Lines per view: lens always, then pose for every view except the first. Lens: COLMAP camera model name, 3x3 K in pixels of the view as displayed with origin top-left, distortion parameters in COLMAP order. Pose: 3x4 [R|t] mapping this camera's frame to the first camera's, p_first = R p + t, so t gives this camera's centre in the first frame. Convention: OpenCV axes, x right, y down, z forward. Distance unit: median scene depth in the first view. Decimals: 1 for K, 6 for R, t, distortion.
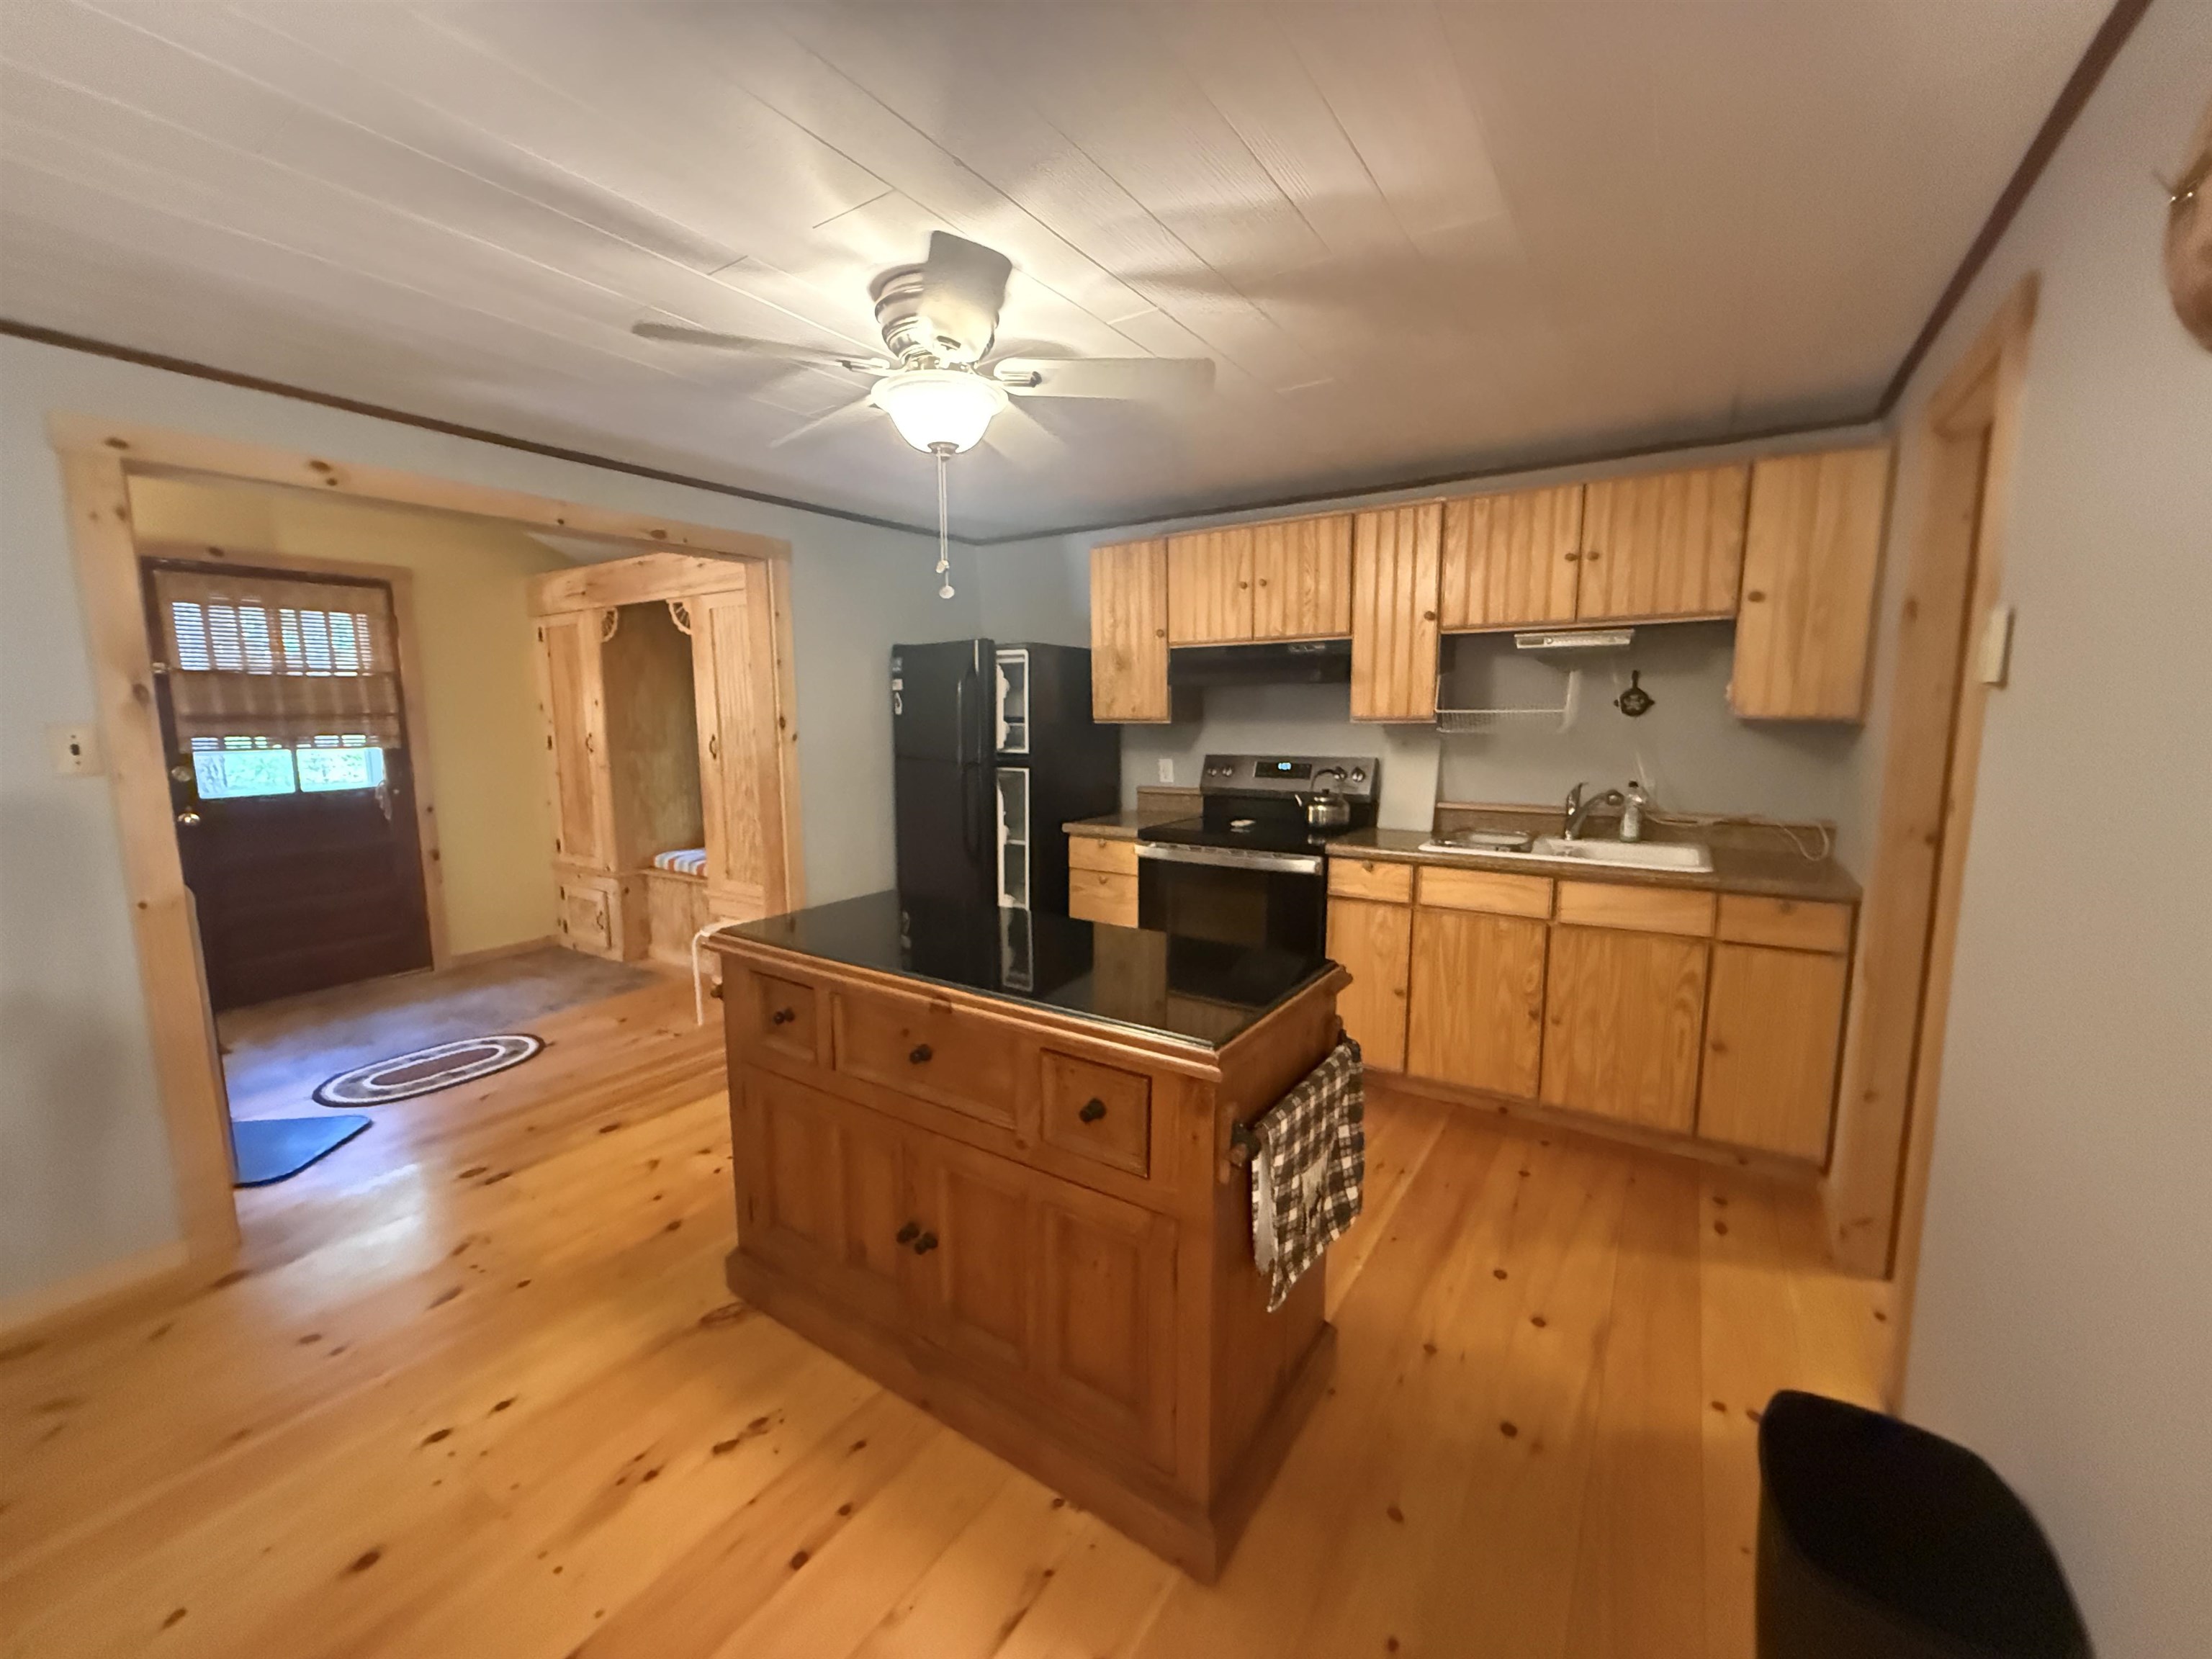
lens RADIAL K [[894.0, 0, 1098.9], [0, 894.0, 825.6], [0, 0, 1]] dist [0.001342, 0.003457]
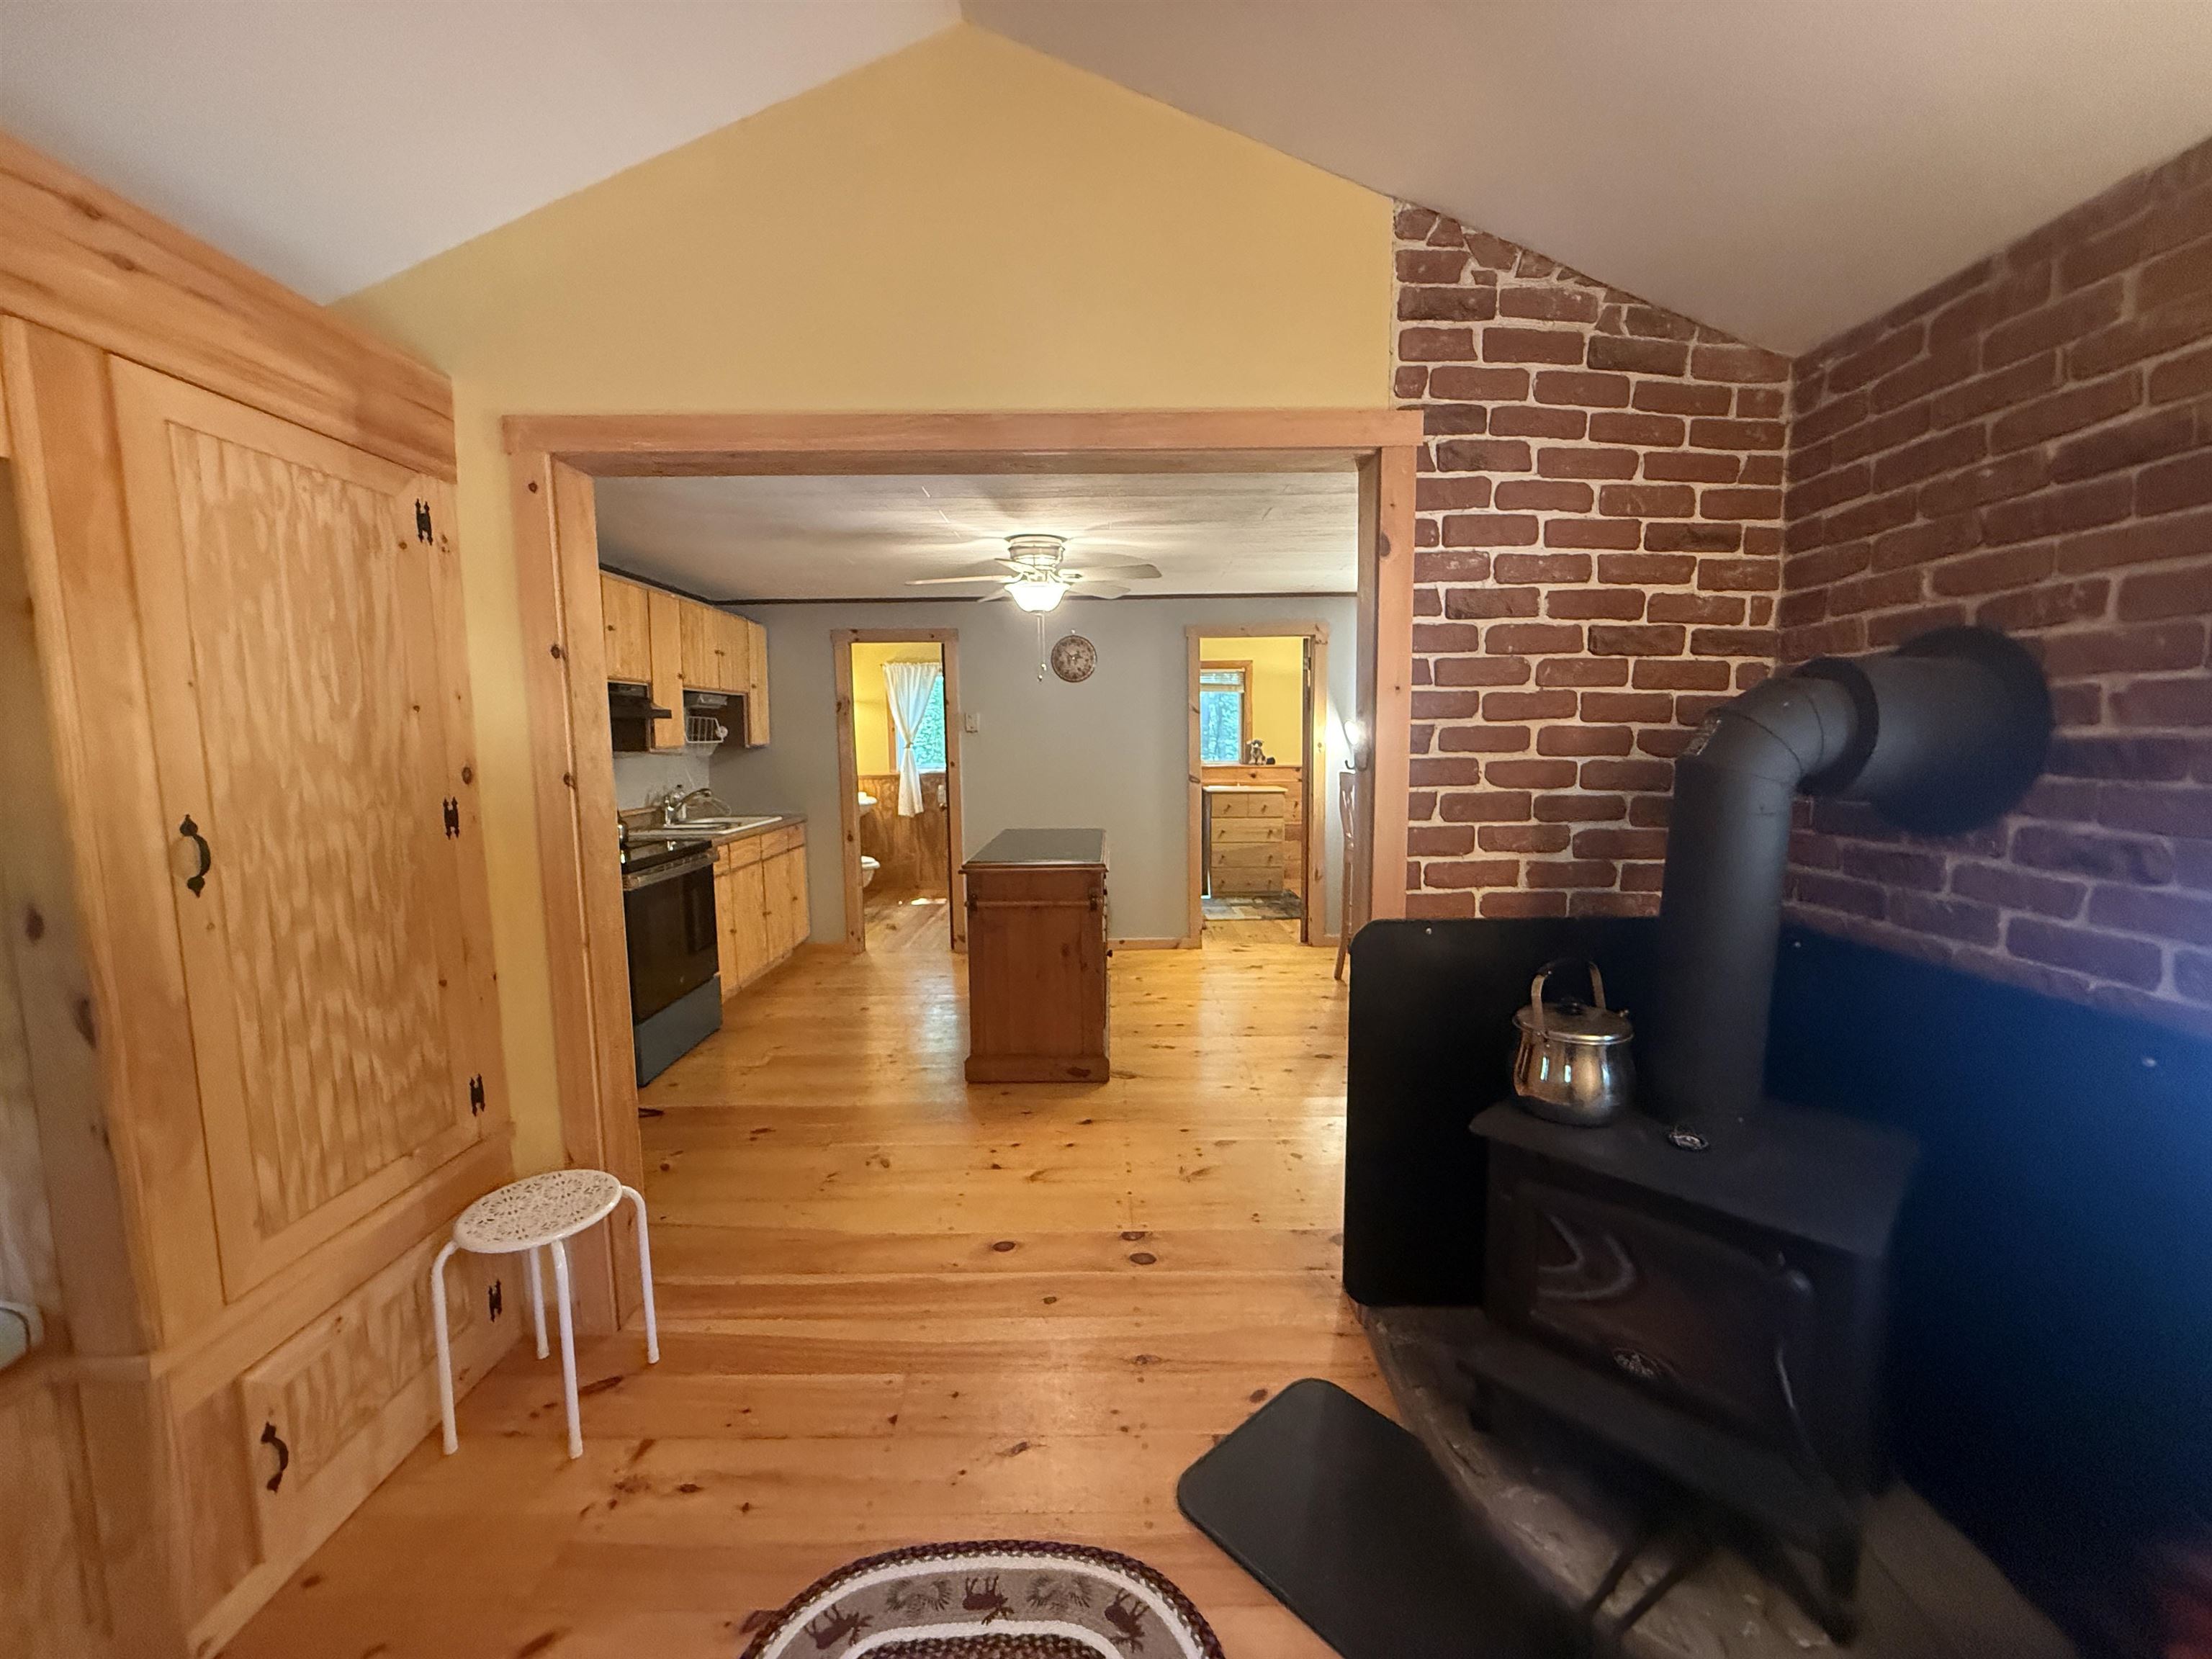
lens RADIAL K [[894.0, 0, 1098.9], [0, 894.0, 825.6], [0, 0, 1]] dist [0.001342, 0.003457]
pose [[-0.553062, -0.072977, 0.829938, -1.217449], [0.129065, 0.976626, 0.171883, -0.160155], [-0.823082, 0.202178, -0.530716, 1.256900]]
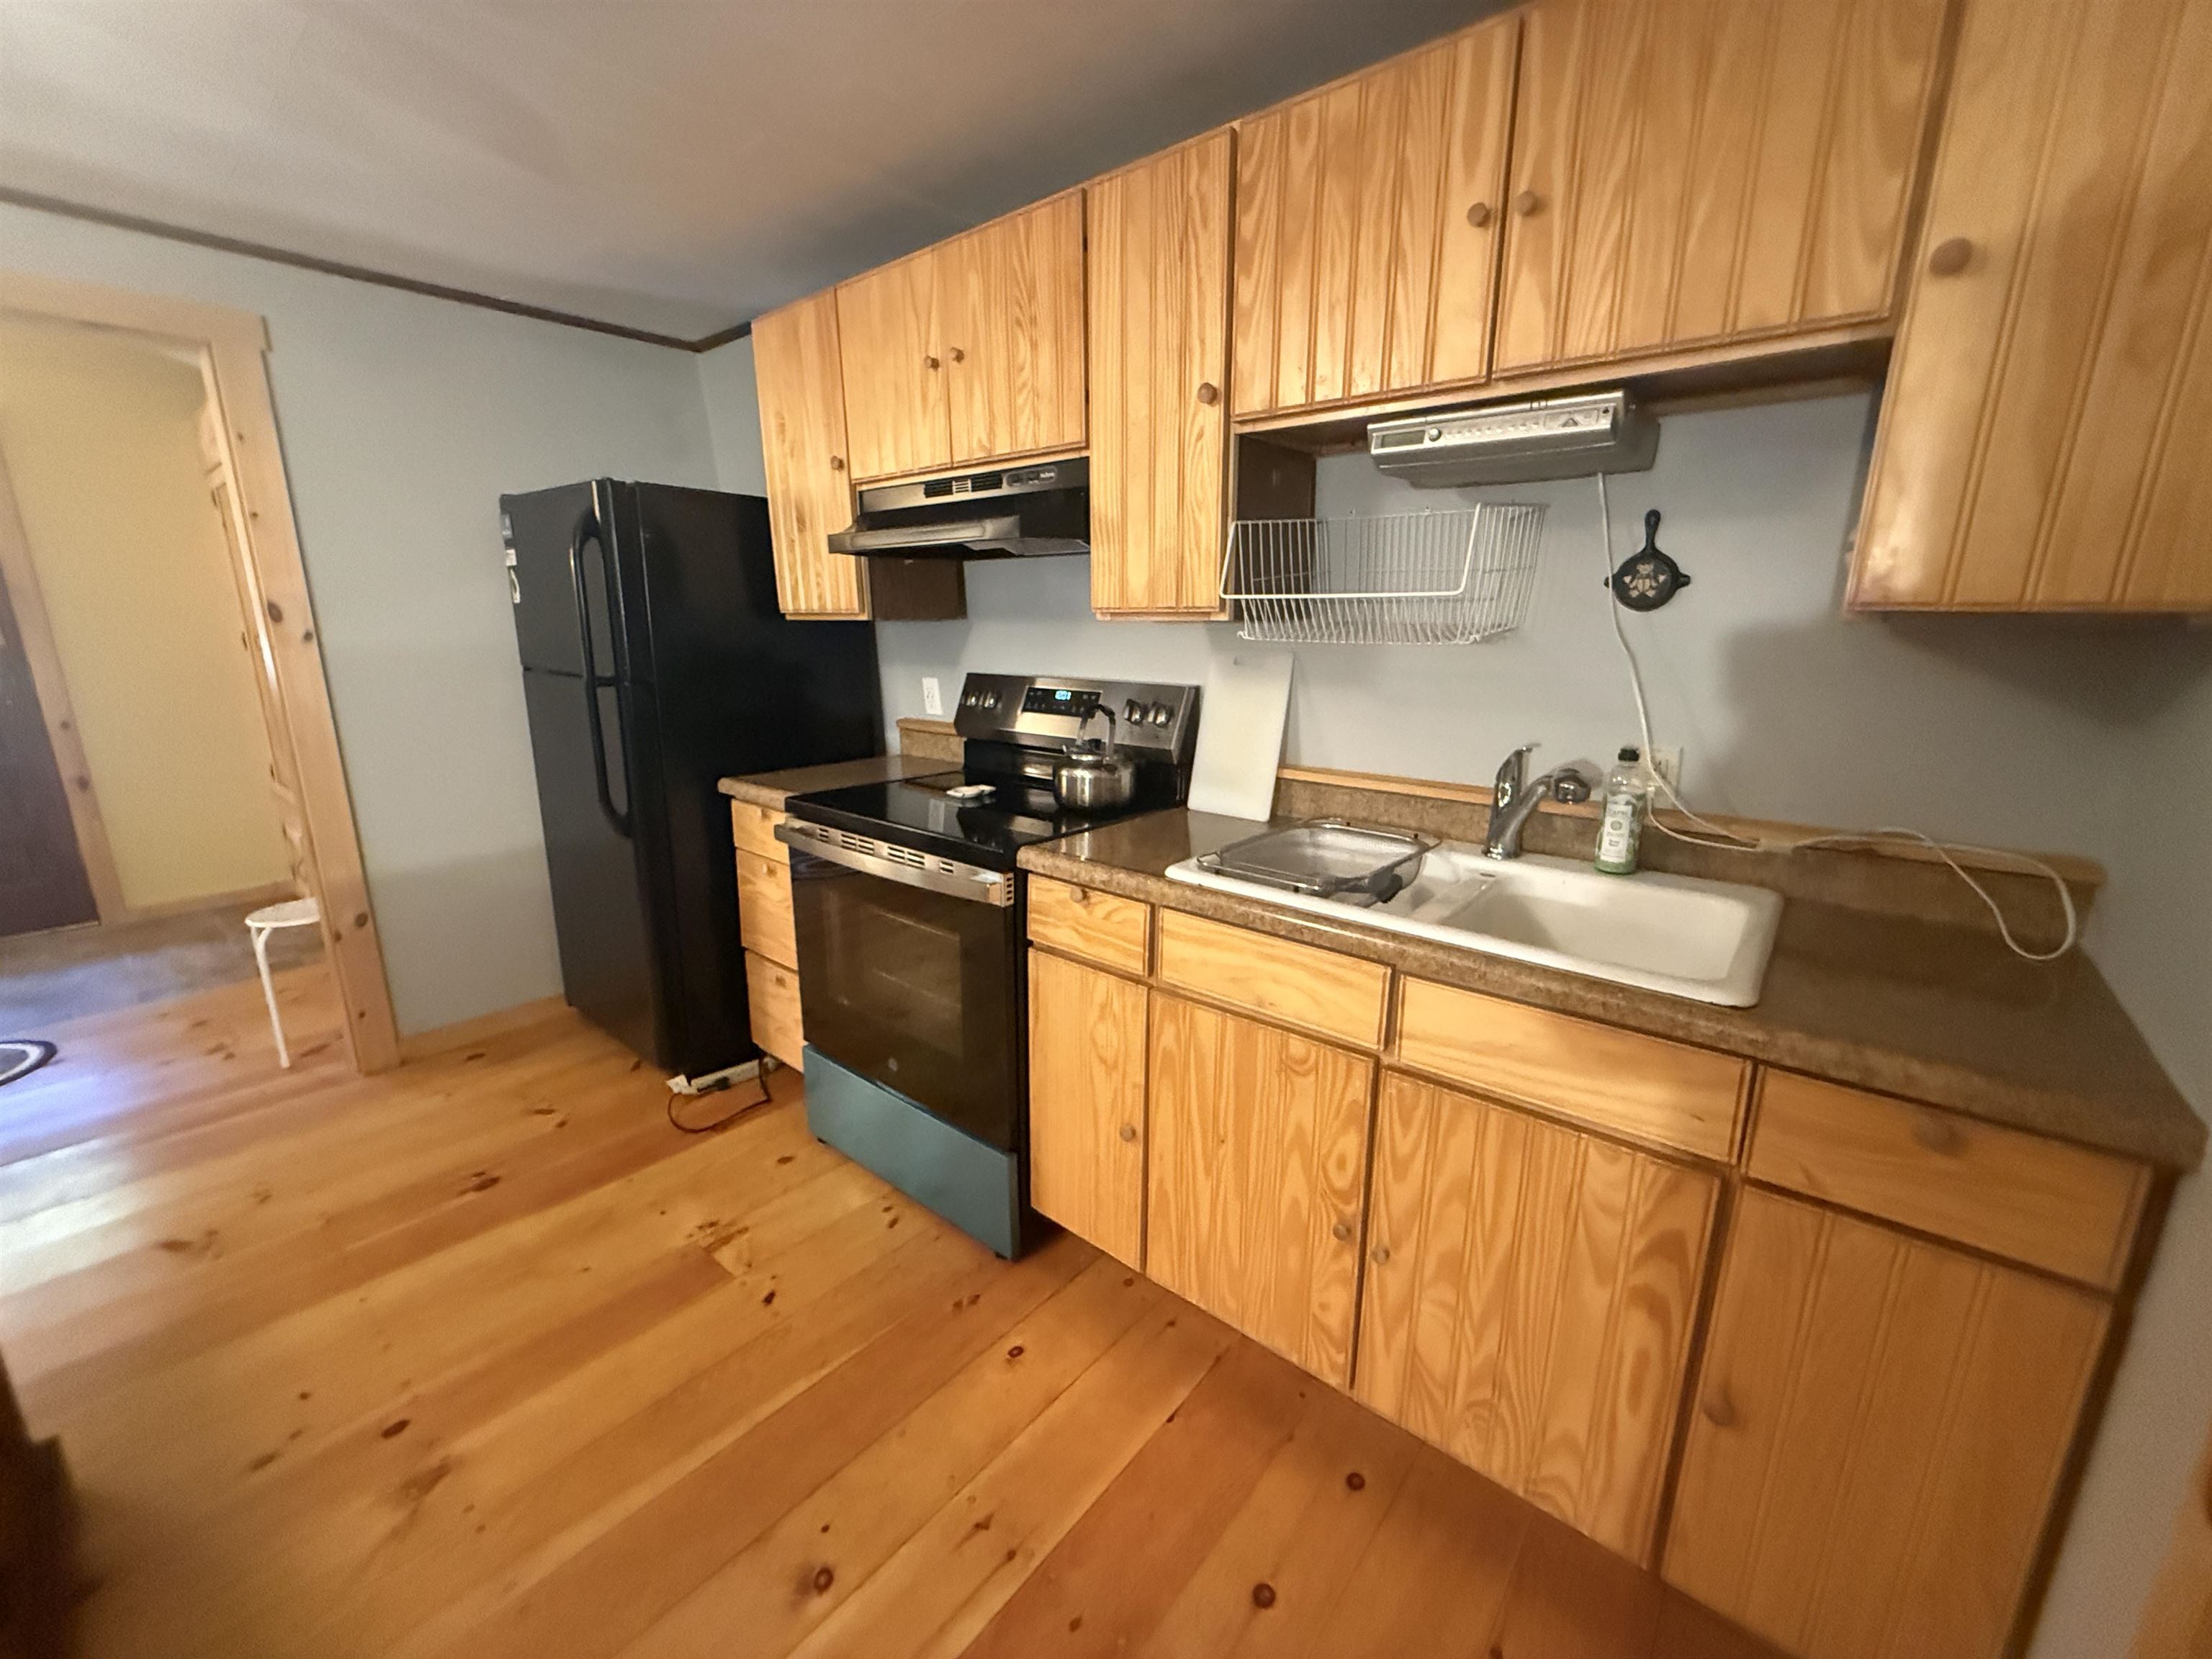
lens RADIAL K [[894.0, 0, 1098.9], [0, 894.0, 825.6], [0, 0, 1]] dist [0.001342, 0.003457]
pose [[0.993296, 0.035014, -0.110167, 0.372081], [-0.023750, 0.994506, 0.101947, -0.050931], [0.113132, -0.098647, 0.988671, 0.492814]]
